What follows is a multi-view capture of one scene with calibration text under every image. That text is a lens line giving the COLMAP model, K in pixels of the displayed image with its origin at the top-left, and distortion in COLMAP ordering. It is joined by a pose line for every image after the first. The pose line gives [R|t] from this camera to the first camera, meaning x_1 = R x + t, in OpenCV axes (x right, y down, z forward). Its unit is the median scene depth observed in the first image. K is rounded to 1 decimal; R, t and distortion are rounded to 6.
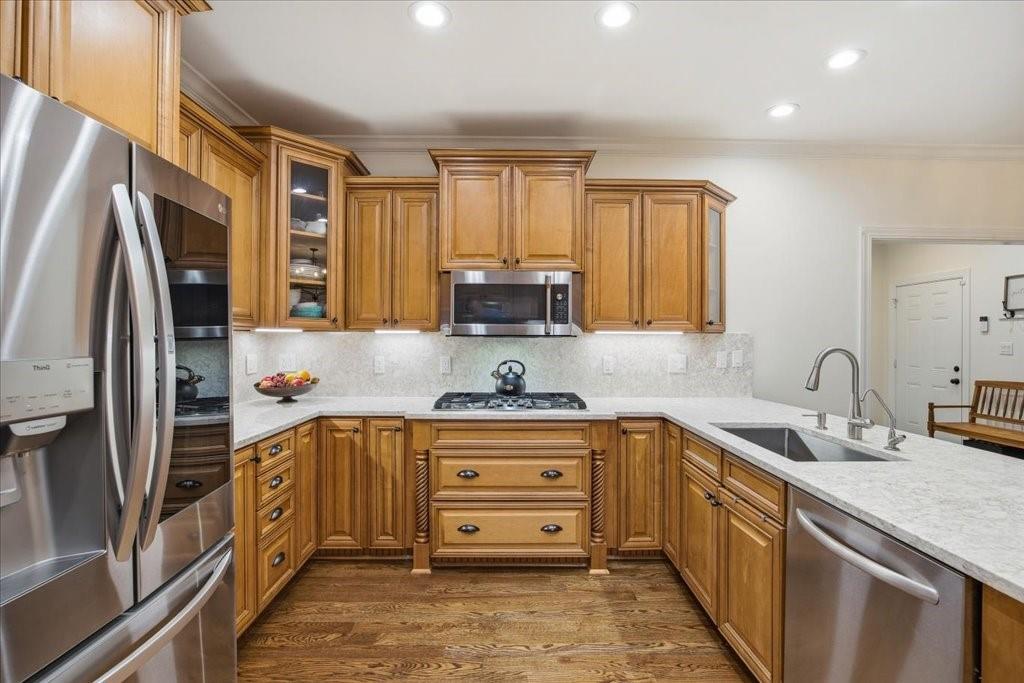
lens RADIAL K [[480.7, 0, 512.0], [0, 480.7, 341.5], [0, 0, 1]] dist [-0.047038, 0.014011]
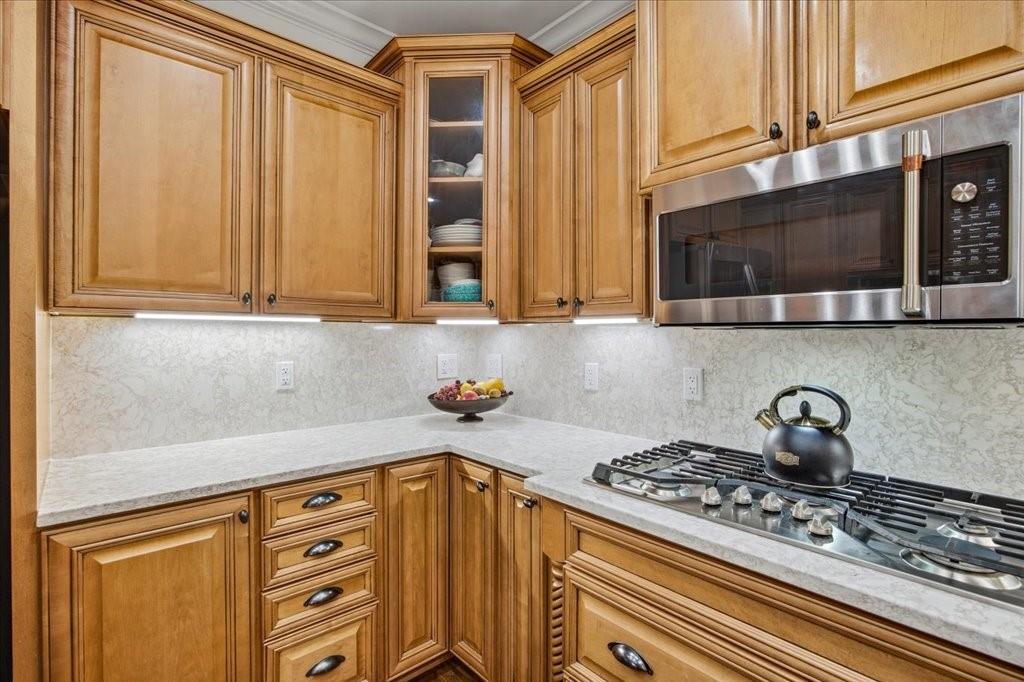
lens RADIAL K [[480.7, 0, 512.0], [0, 480.7, 341.0], [0, 0, 1]] dist [-0.047038, 0.014011]
pose [[0.660222, 0.007589, -0.751032, 0.130862], [-0.007690, 0.999965, 0.003344, 0.002450], [0.751031, 0.003568, 0.660257, 0.586522]]
